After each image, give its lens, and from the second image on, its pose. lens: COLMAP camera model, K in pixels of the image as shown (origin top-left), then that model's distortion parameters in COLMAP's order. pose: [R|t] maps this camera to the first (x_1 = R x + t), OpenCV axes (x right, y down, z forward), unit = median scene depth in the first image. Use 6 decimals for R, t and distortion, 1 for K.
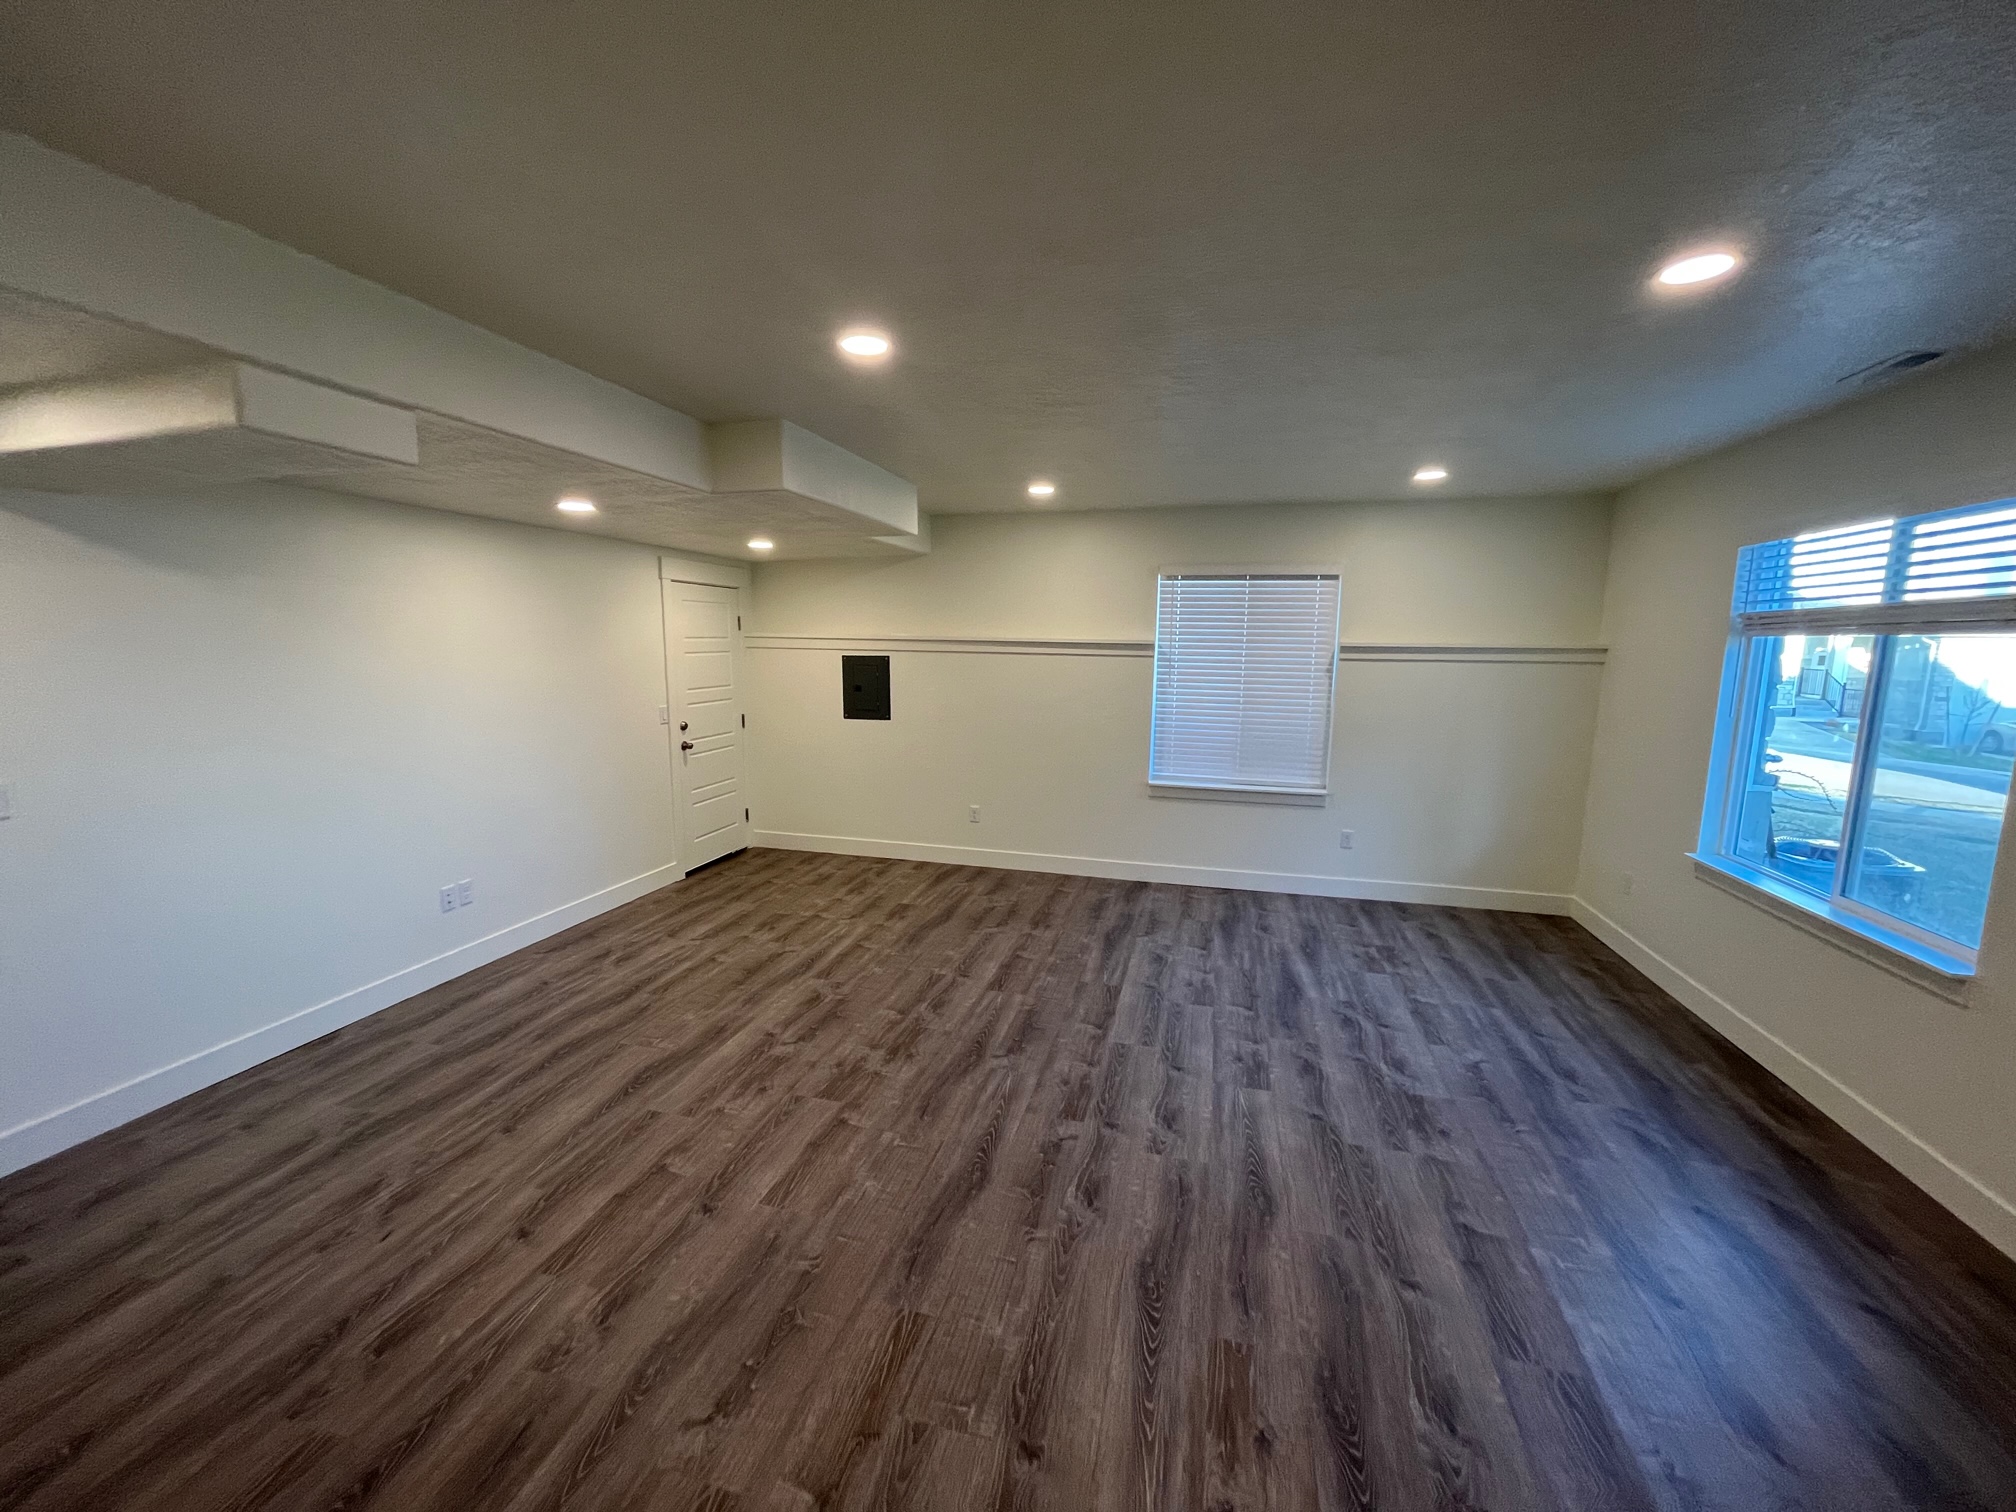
lens RADIAL K [[806.9, 0, 1008.0], [0, 806.9, 756.0], [0, 0, 1]] dist [-0.002219, -0.000271]
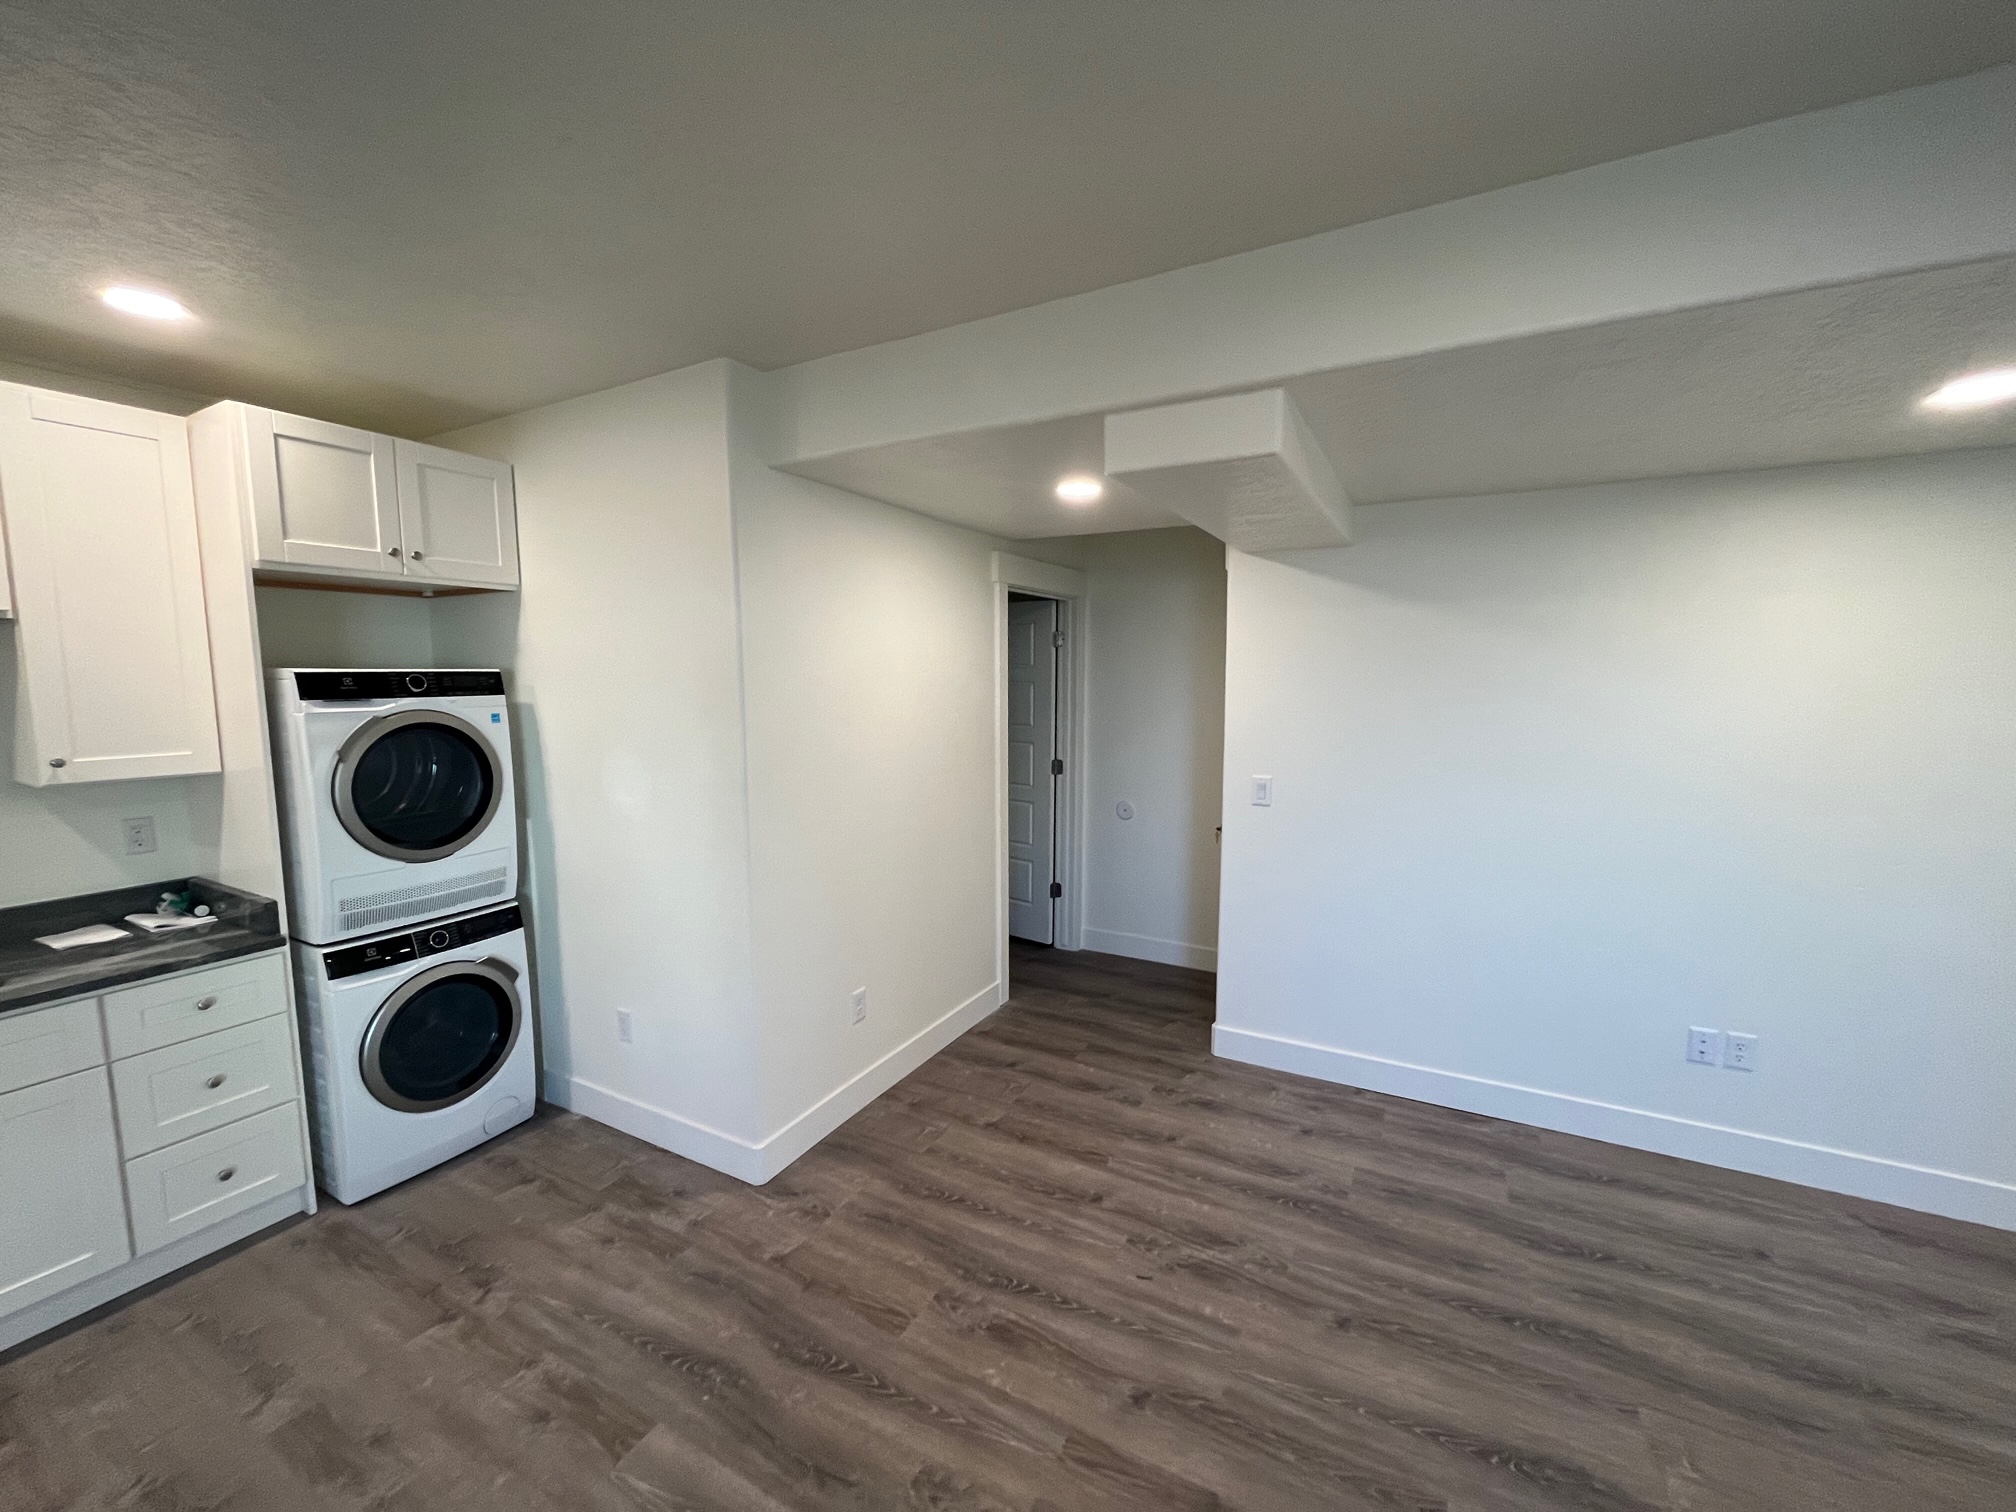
lens RADIAL K [[806.9, 0, 1008.0], [0, 806.9, 756.0], [0, 0, 1]] dist [-0.002219, -0.000271]
pose [[-0.247577, 0.087881, -0.964874, 0.090146], [-0.135903, 0.982882, 0.124393, -0.071616], [0.959289, 0.161926, -0.231396, 0.571781]]
